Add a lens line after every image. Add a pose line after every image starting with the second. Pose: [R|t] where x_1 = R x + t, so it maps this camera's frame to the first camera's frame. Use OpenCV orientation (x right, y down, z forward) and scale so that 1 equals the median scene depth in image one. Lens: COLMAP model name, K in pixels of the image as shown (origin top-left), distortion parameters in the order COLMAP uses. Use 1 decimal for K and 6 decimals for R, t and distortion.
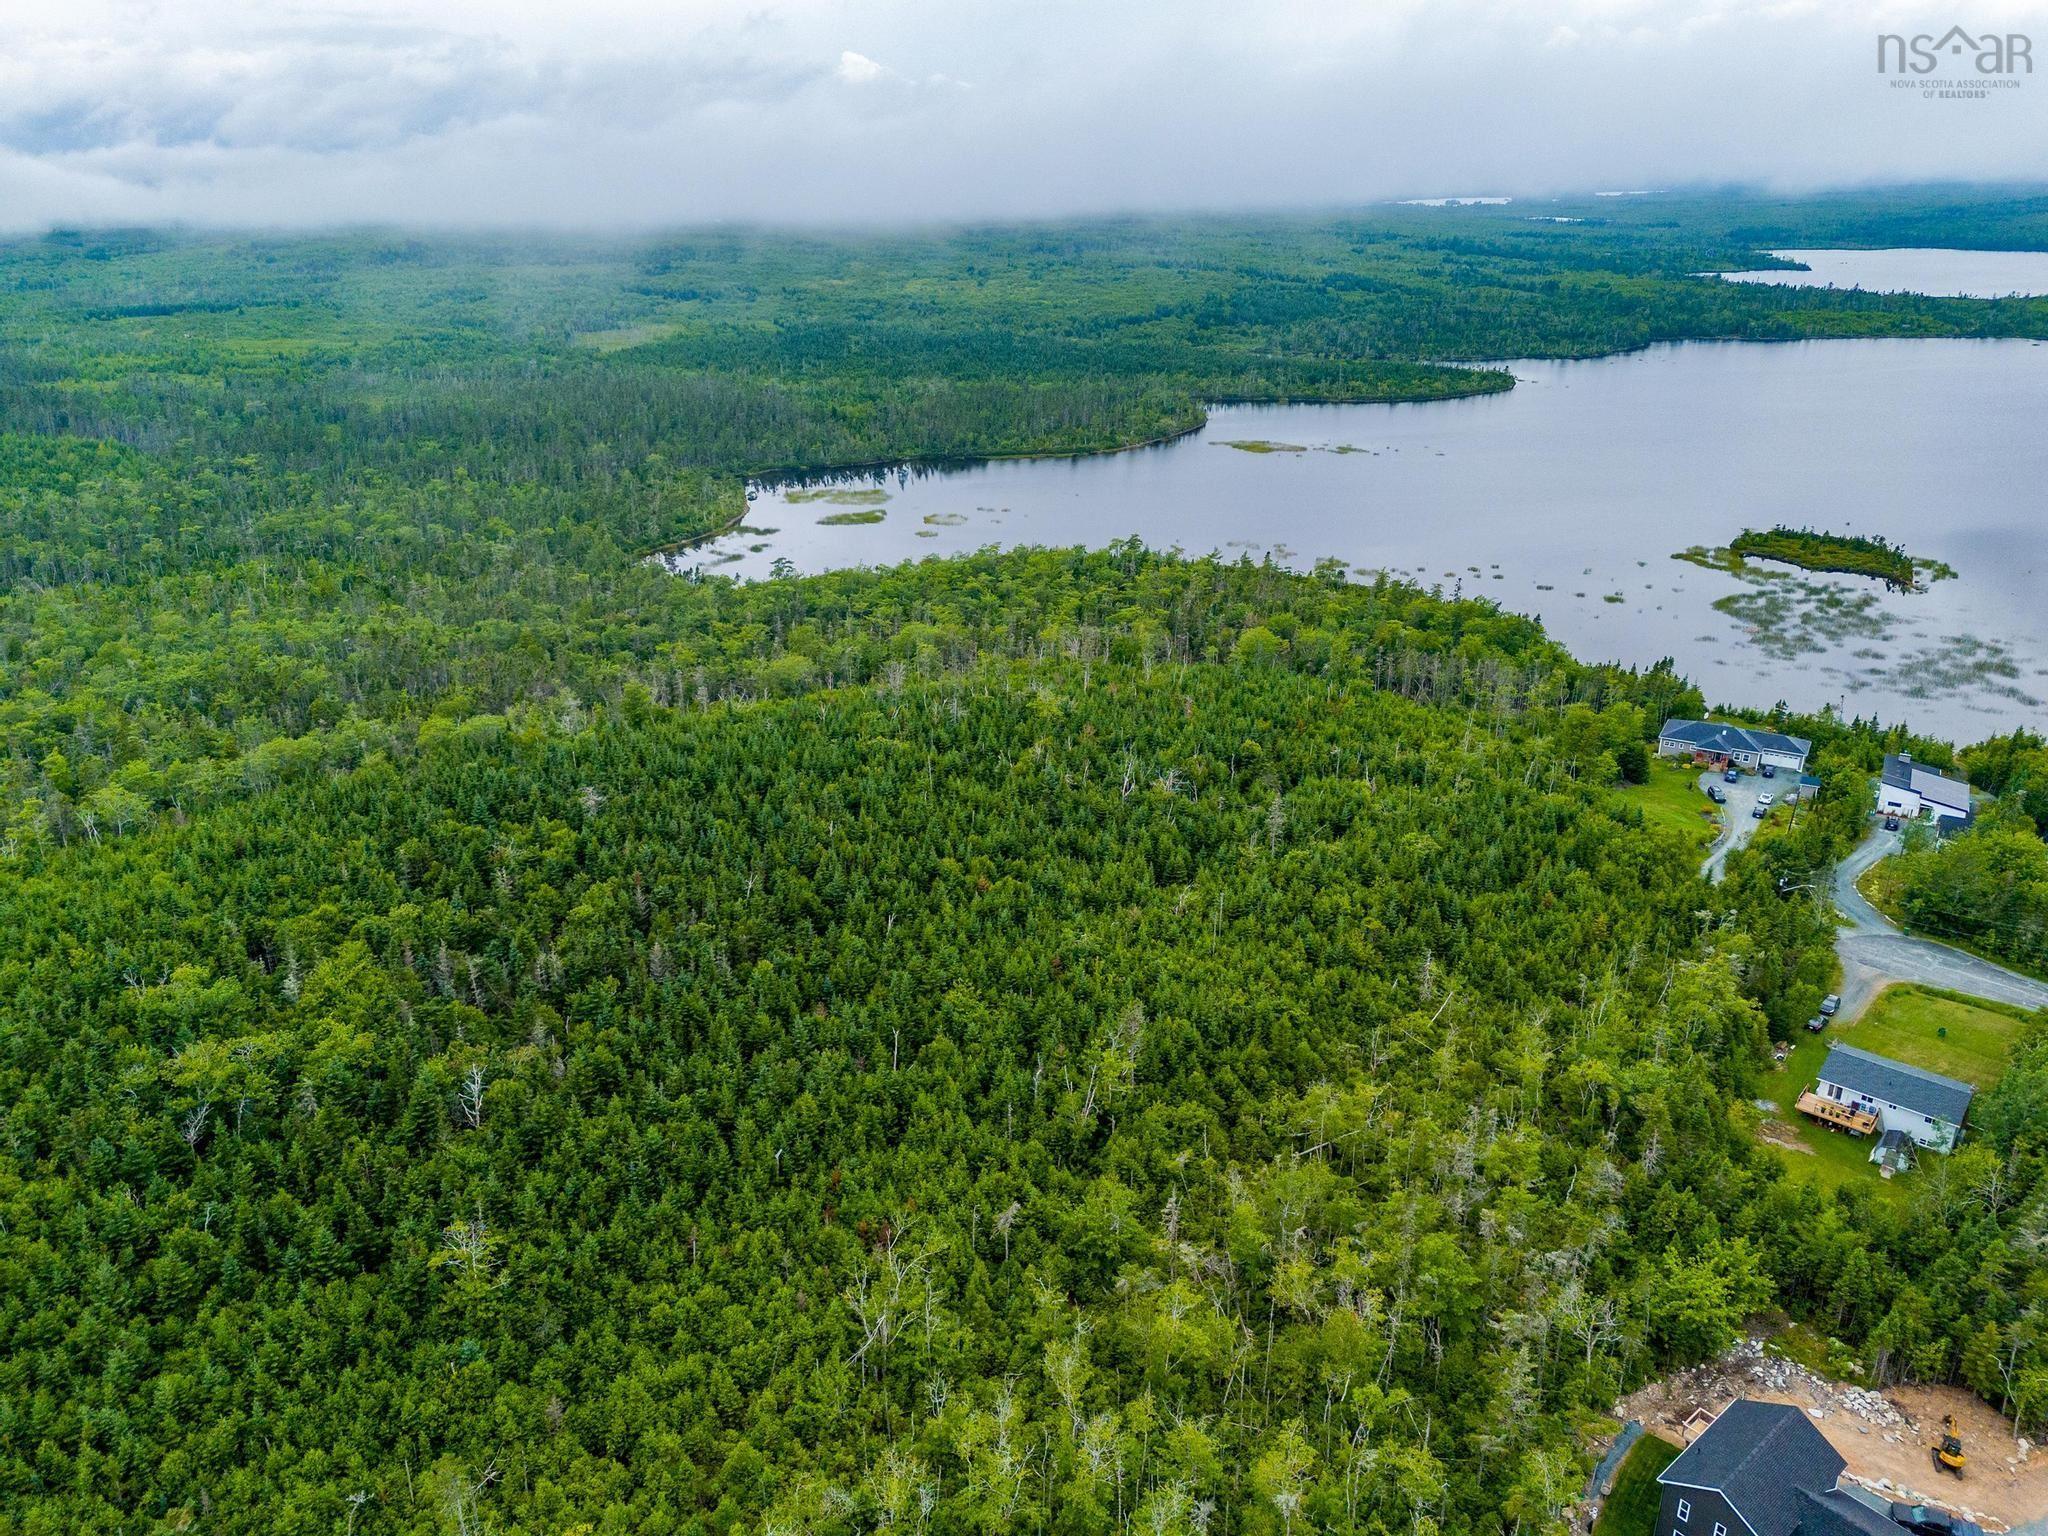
lens RADIAL K [[1482.4, 0, 1025.5], [0, 1482.4, 769.3], [0, 0, 1]] dist [0.055365, -0.041684]
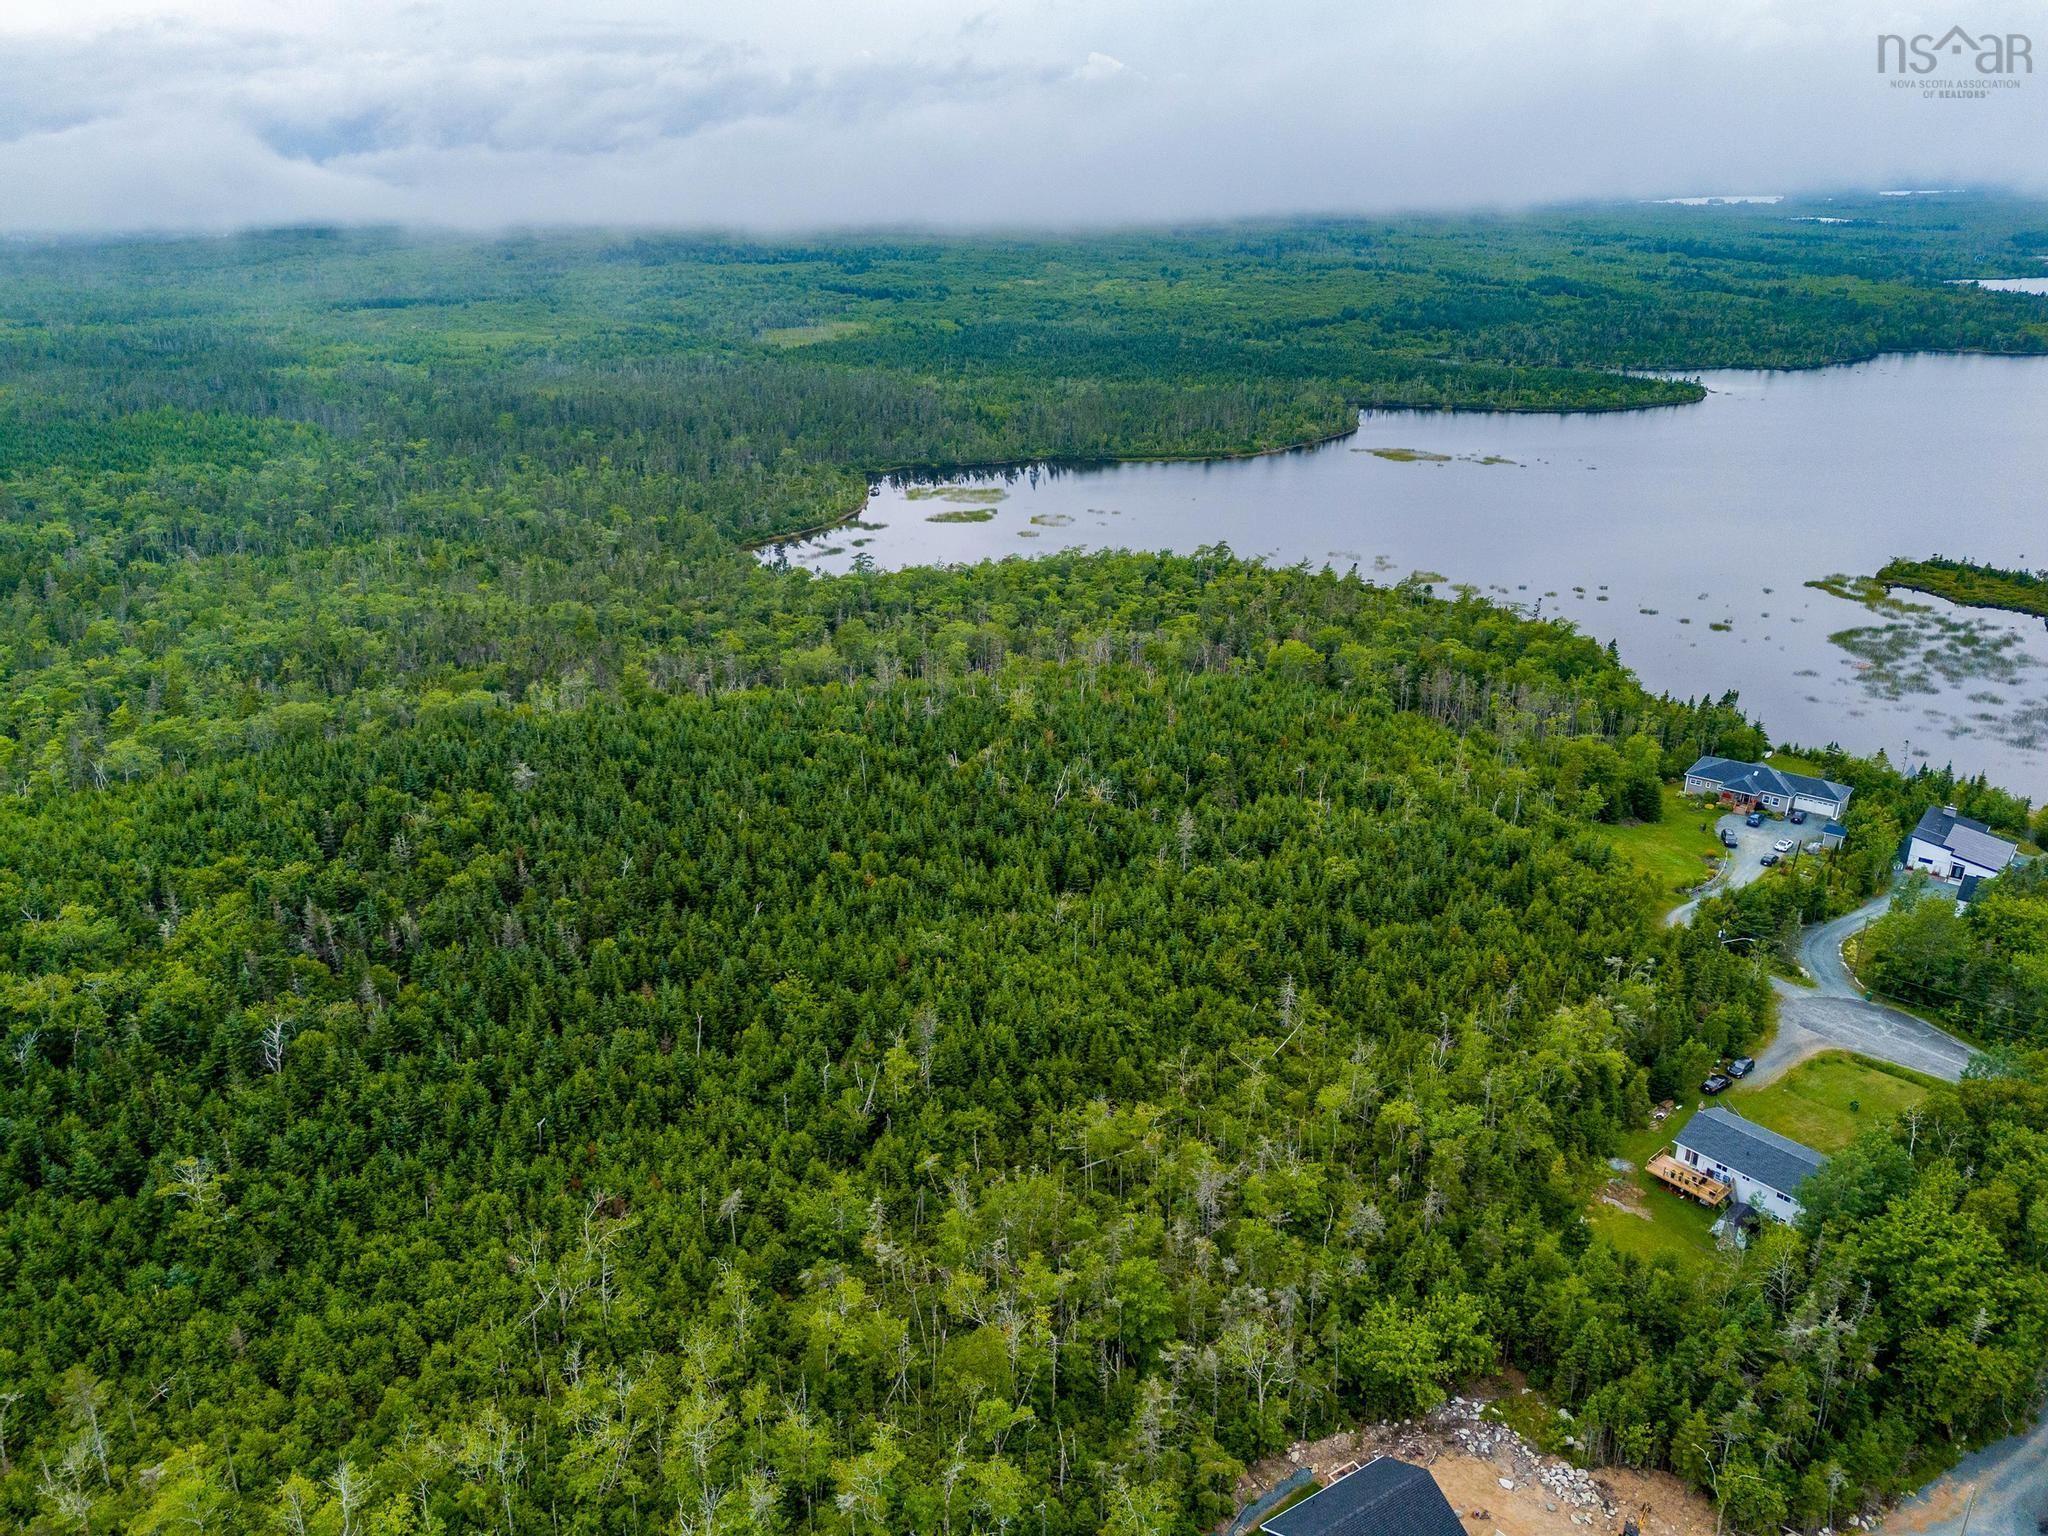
lens RADIAL K [[1482.4, 0, 1019.5], [0, 1482.4, 767.1], [0, 0, 1]] dist [0.055365, -0.041684]
pose [[0.988890, 0.055311, -0.137977, 0.156586], [-0.055466, 0.998457, 0.002729, -0.005935], [0.137915, 0.004955, 0.990432, 0.005132]]
